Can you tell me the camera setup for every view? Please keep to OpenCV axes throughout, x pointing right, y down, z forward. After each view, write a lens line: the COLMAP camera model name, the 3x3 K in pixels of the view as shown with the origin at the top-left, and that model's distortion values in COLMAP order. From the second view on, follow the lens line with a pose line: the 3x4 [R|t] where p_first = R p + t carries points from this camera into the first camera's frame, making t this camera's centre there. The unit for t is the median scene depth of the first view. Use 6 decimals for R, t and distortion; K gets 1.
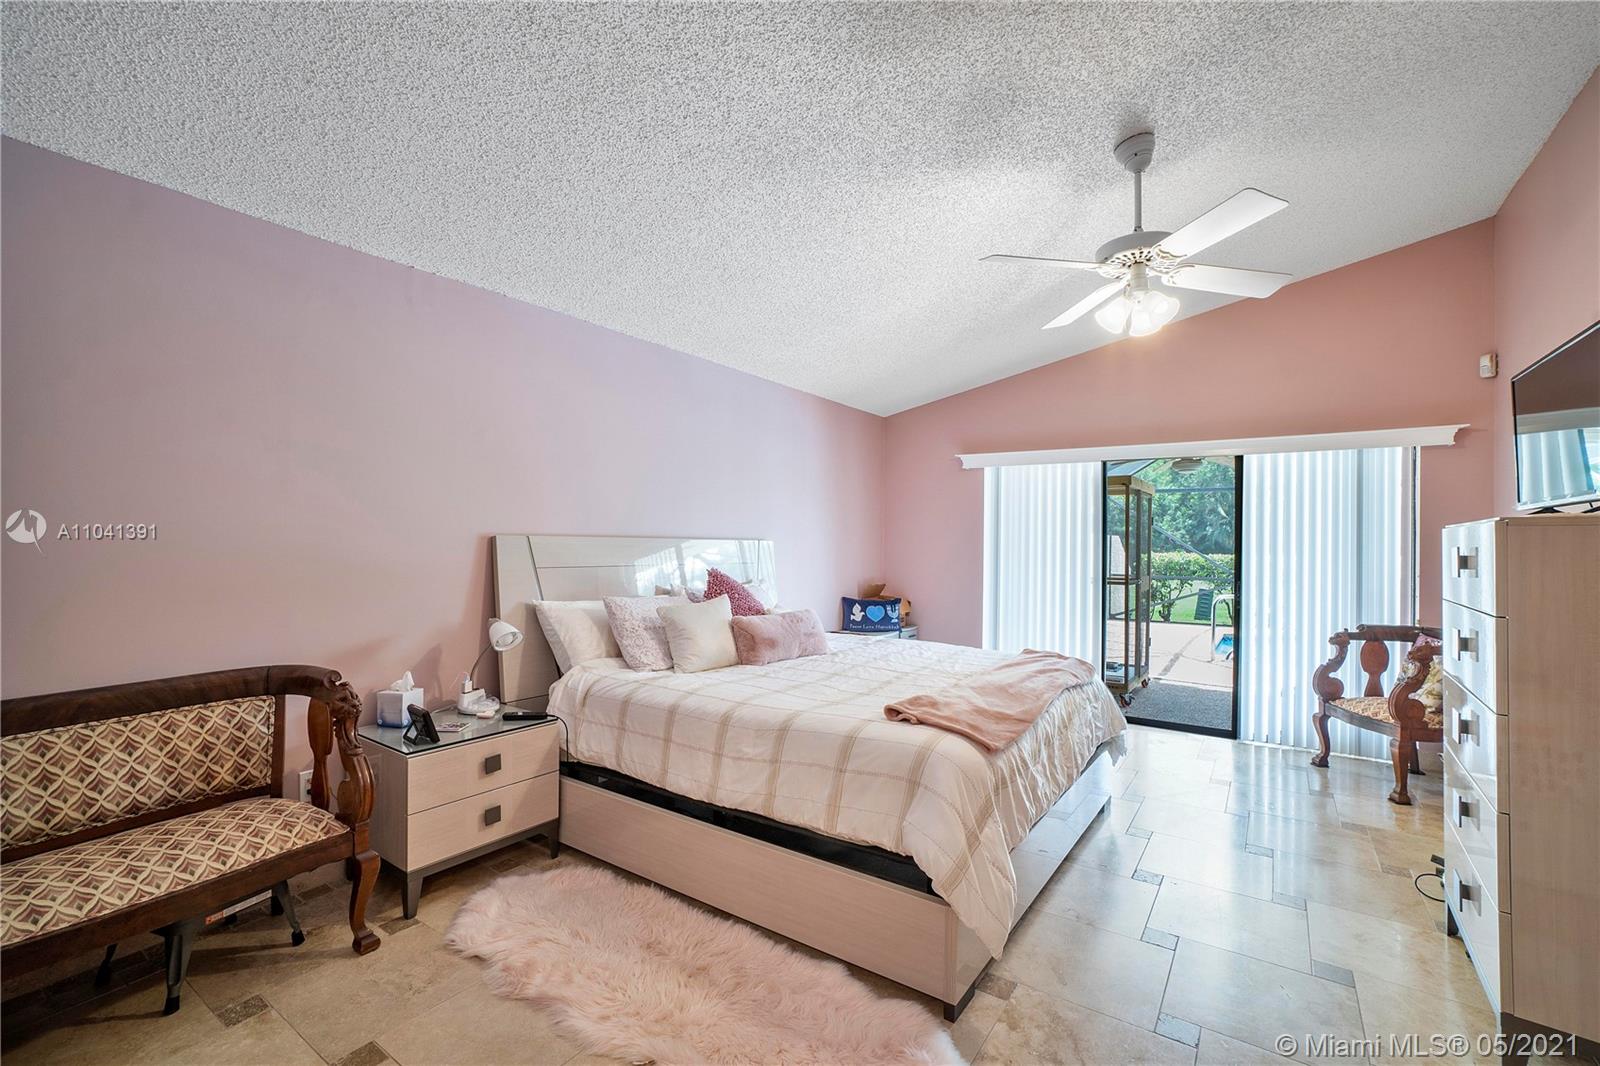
lens RADIAL K [[703.5, 0, 777.3], [0, 703.5, 526.5], [0, 0, 1]] dist [-0.031583, 0.012593]
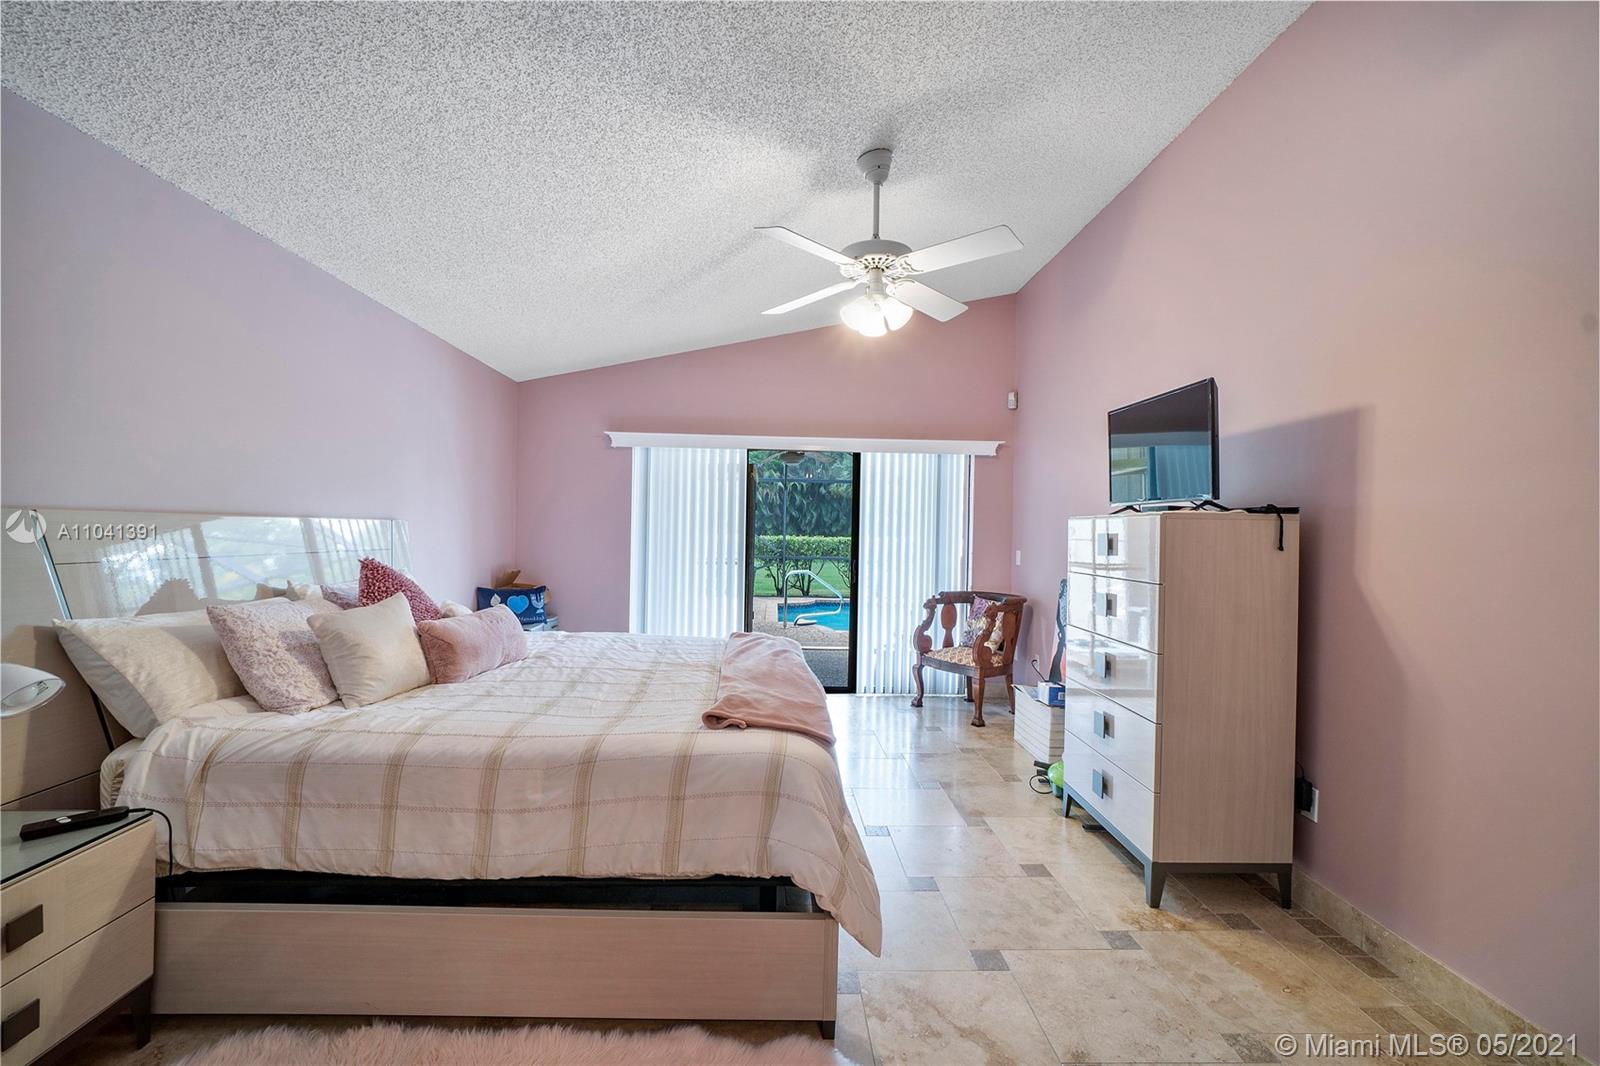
lens RADIAL K [[703.5, 0, 805.9], [0, 703.5, 526.1], [0, 0, 1]] dist [-0.031583, 0.012593]
pose [[0.798115, 0.006678, 0.602468, -0.211602], [-0.022530, 0.999570, 0.018768, 0.002690], [-0.602084, -0.028553, 0.797922, 0.179287]]
